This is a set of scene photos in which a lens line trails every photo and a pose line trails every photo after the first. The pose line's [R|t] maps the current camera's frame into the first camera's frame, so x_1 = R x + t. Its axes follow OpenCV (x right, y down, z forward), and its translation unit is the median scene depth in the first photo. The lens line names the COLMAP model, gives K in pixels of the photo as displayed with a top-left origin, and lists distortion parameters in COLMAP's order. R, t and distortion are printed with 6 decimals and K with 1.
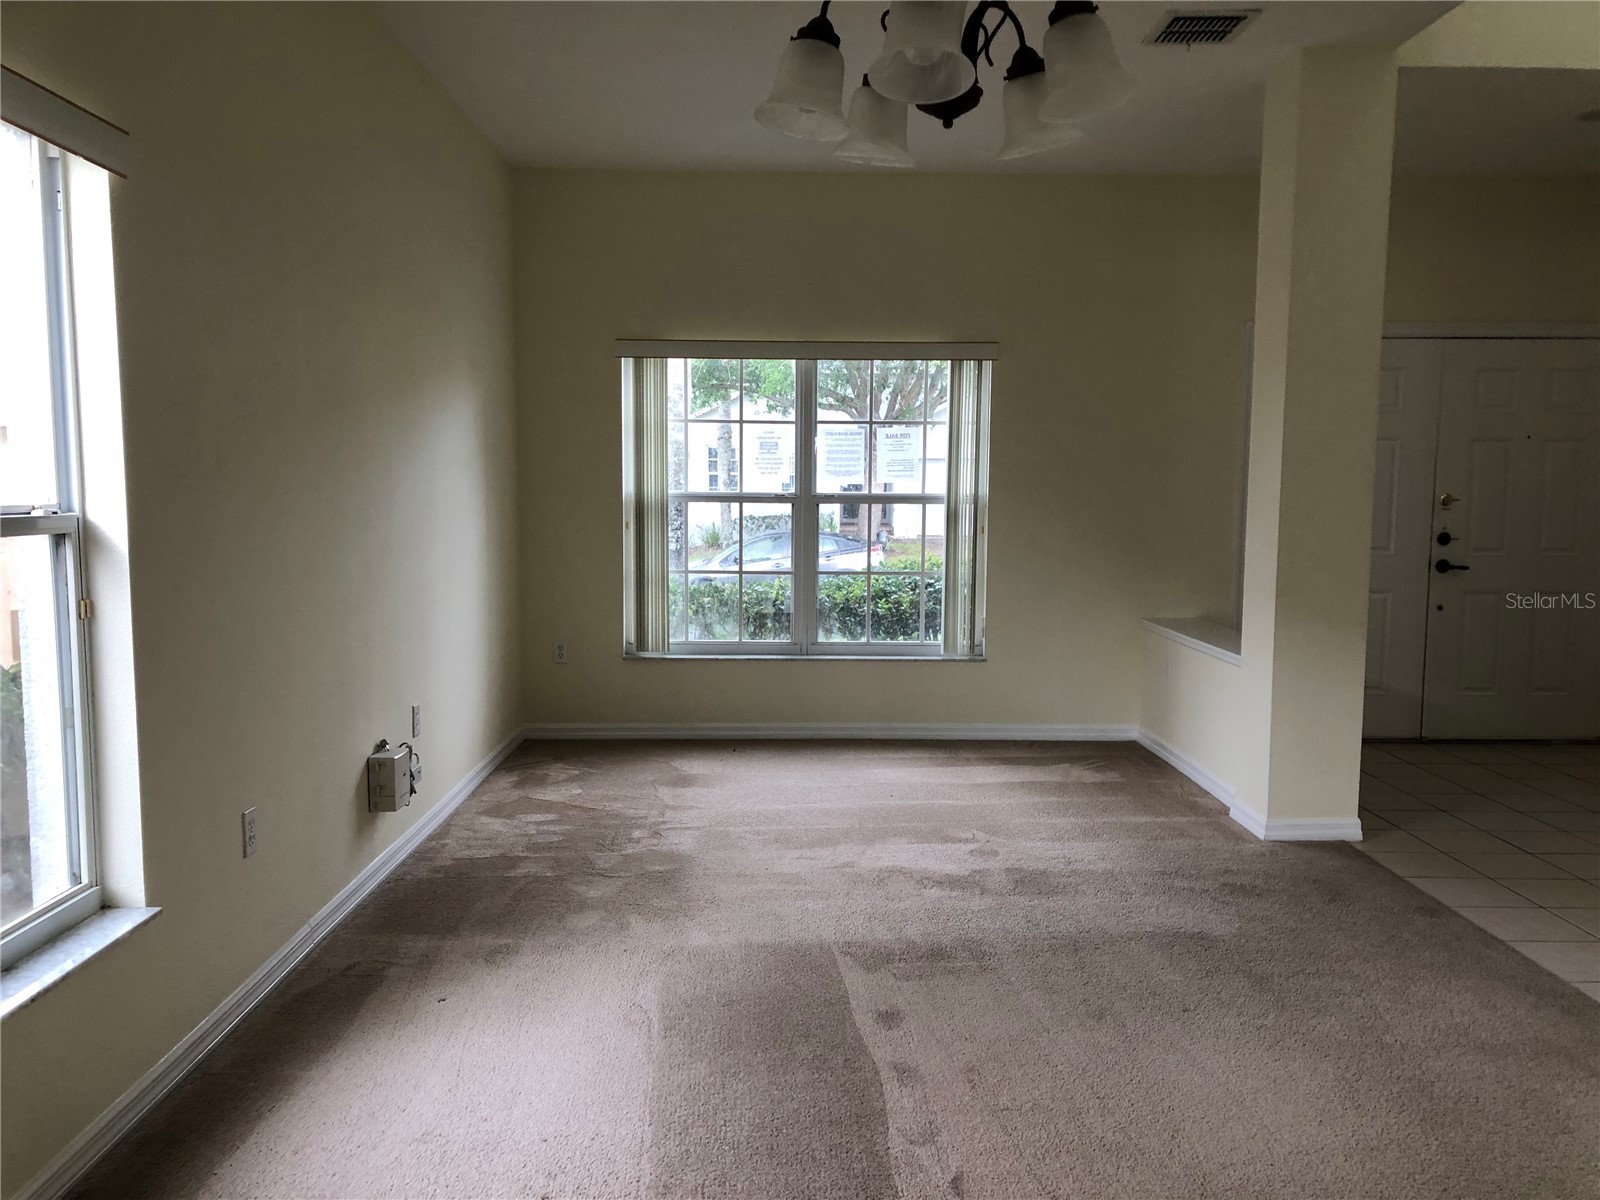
lens RADIAL K [[1295.6, 0, 801.1], [0, 1295.6, 604.5], [0, 0, 1]] dist [0.042168, -0.069136]
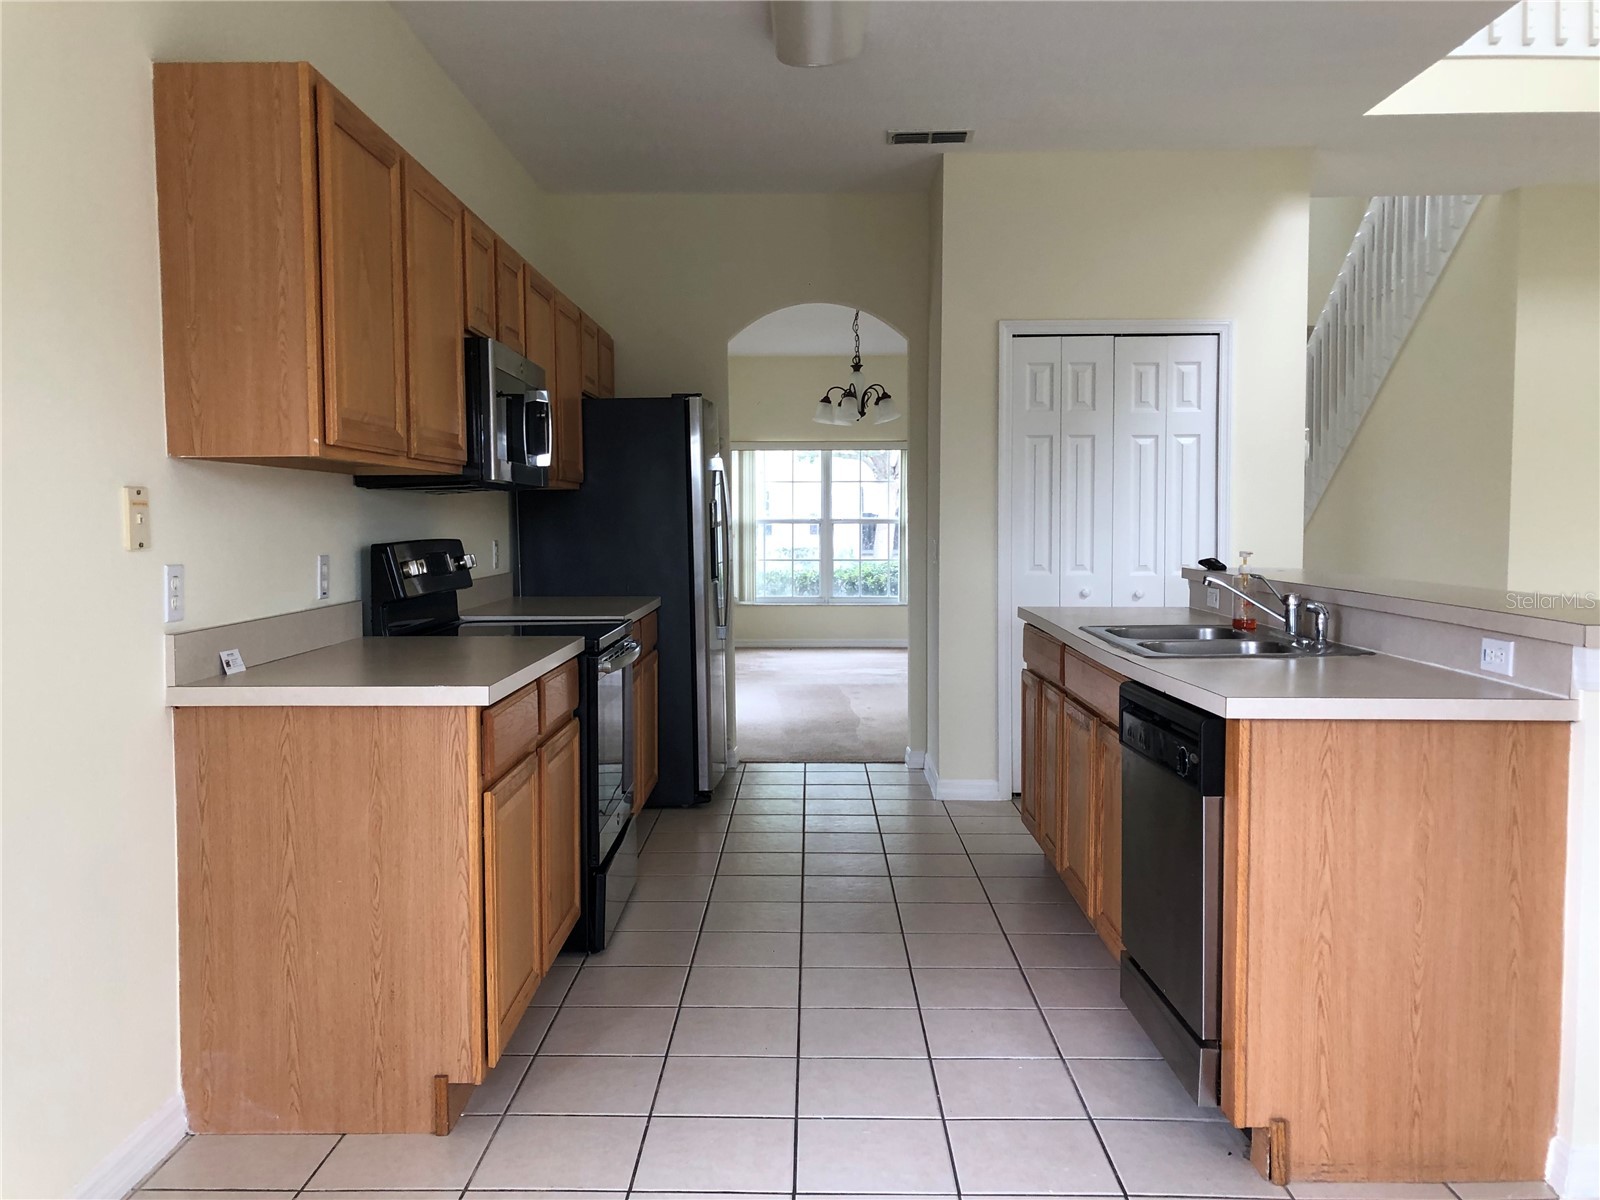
lens RADIAL K [[1295.6, 0, 790.9], [0, 1295.6, 604.4], [0, 0, 1]] dist [0.042168, -0.069136]
pose [[0.999601, -0.003051, -0.028065, 0.004243], [0.002551, 0.999837, -0.017867, 0.075213], [0.028115, 0.017789, 0.999446, -0.923951]]
